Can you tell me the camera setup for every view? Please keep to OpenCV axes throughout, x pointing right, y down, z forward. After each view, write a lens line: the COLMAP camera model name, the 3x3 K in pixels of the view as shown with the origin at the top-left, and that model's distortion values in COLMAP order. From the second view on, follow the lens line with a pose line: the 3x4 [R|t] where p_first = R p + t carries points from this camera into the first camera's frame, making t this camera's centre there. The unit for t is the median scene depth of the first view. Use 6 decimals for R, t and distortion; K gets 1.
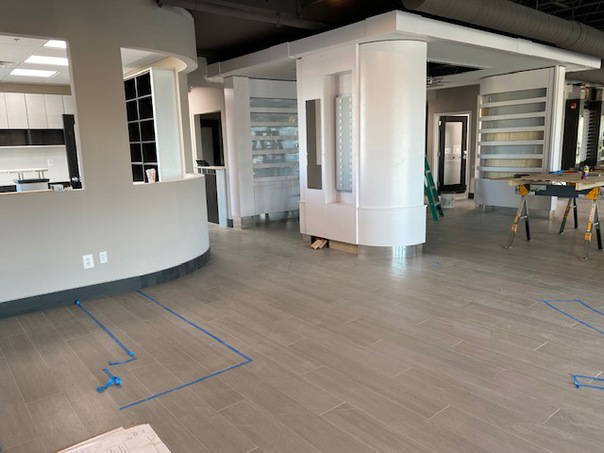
lens RADIAL K [[462.6, 0, 293.5], [0, 462.6, 226.3], [0, 0, 1]] dist [0.047875, -0.051726]
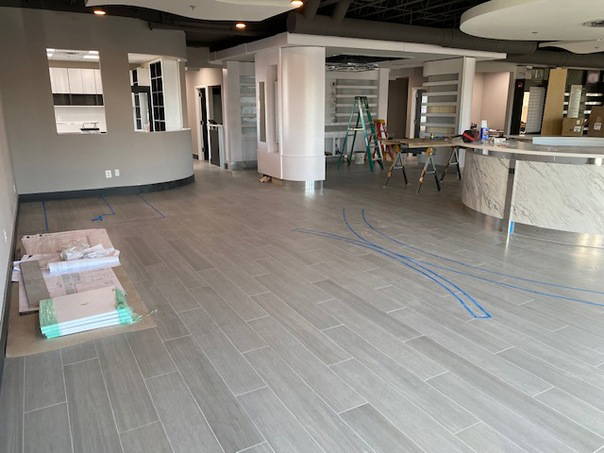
lens RADIAL K [[462.6, 0, 303.2], [0, 462.6, 222.7], [0, 0, 1]] dist [0.047875, -0.051726]
pose [[0.986366, 0.067696, -0.149995, 0.423829], [-0.056637, 0.995435, 0.076816, 0.058218], [0.154511, -0.067274, 0.985698, -0.489099]]
